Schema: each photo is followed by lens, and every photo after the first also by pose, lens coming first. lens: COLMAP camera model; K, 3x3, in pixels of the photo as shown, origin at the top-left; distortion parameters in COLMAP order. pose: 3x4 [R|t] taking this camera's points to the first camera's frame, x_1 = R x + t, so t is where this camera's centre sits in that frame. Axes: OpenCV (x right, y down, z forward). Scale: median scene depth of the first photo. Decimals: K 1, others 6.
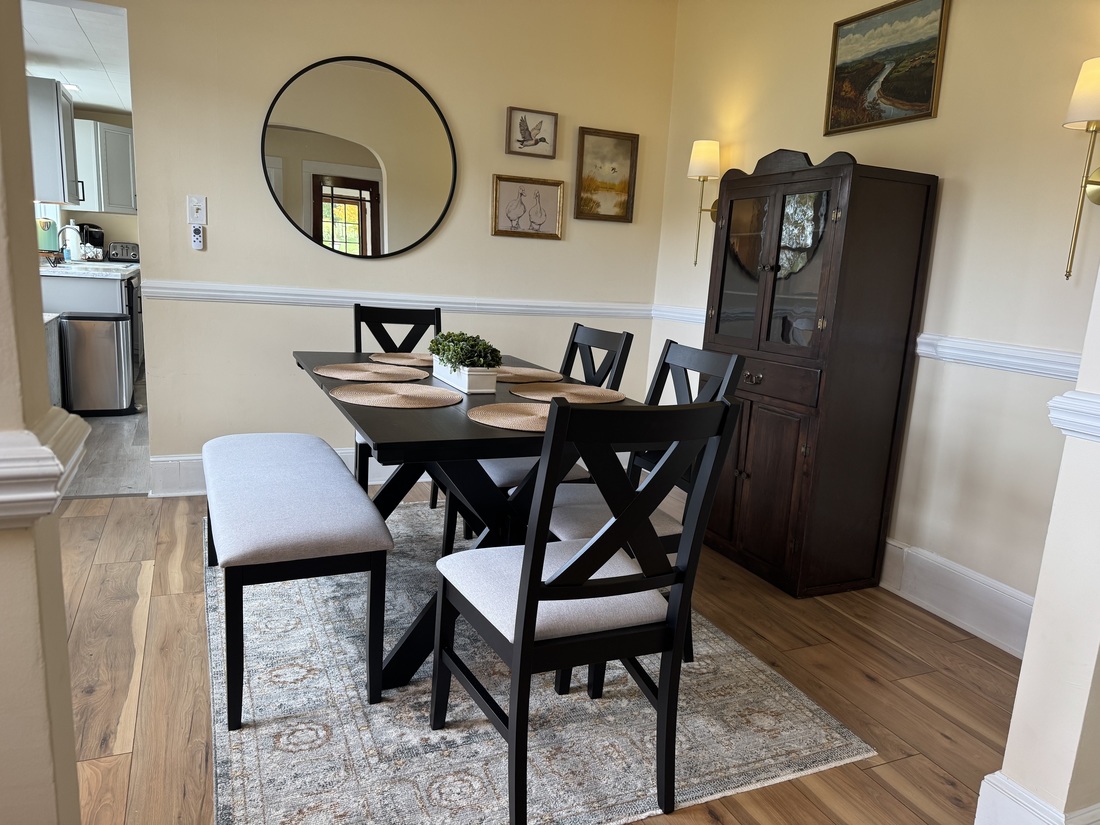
lens RADIAL K [[766.7, 0, 555.1], [0, 766.7, 428.0], [0, 0, 1]] dist [0.092791, -0.162910]
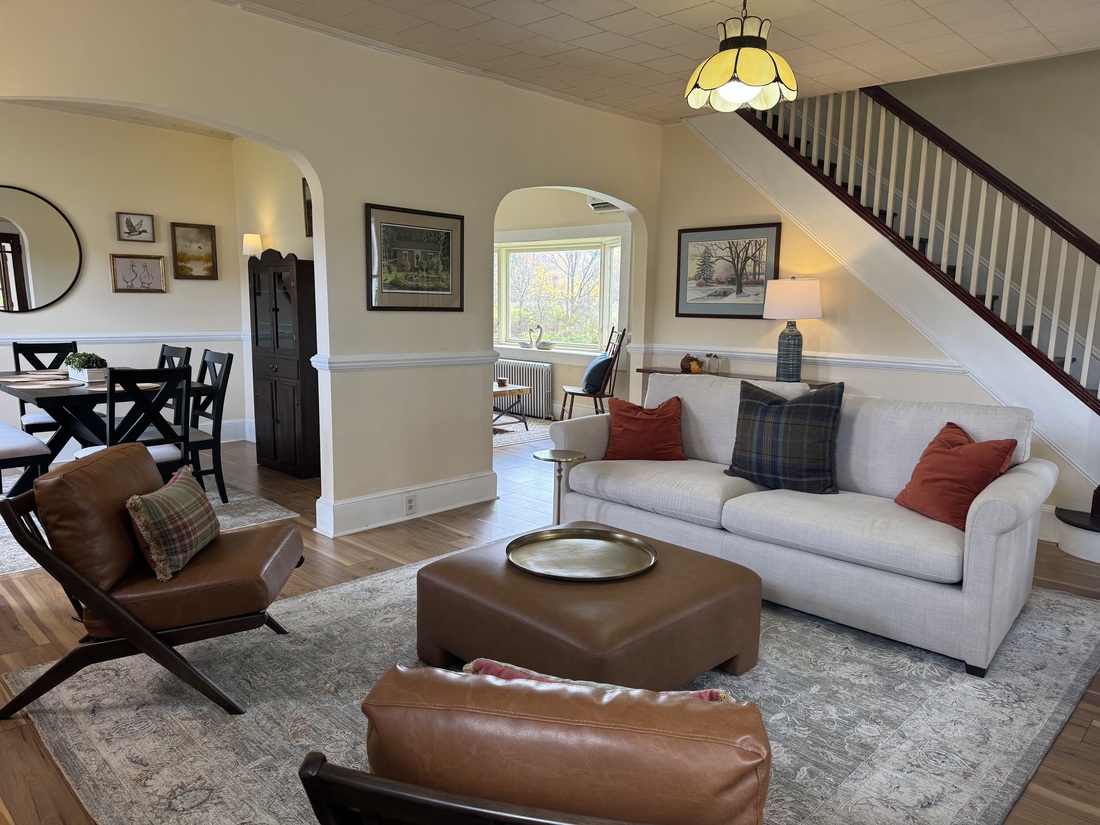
lens RADIAL K [[774.7, 0, 556.0], [0, 774.7, 409.5], [0, 0, 1]] dist [0.064824, -0.069573]
pose [[0.930804, -0.095289, 0.352878, 0.173861], [0.113822, 0.992983, -0.032093, 0.137657], [-0.347344, 0.070038, 0.935119, -0.789346]]
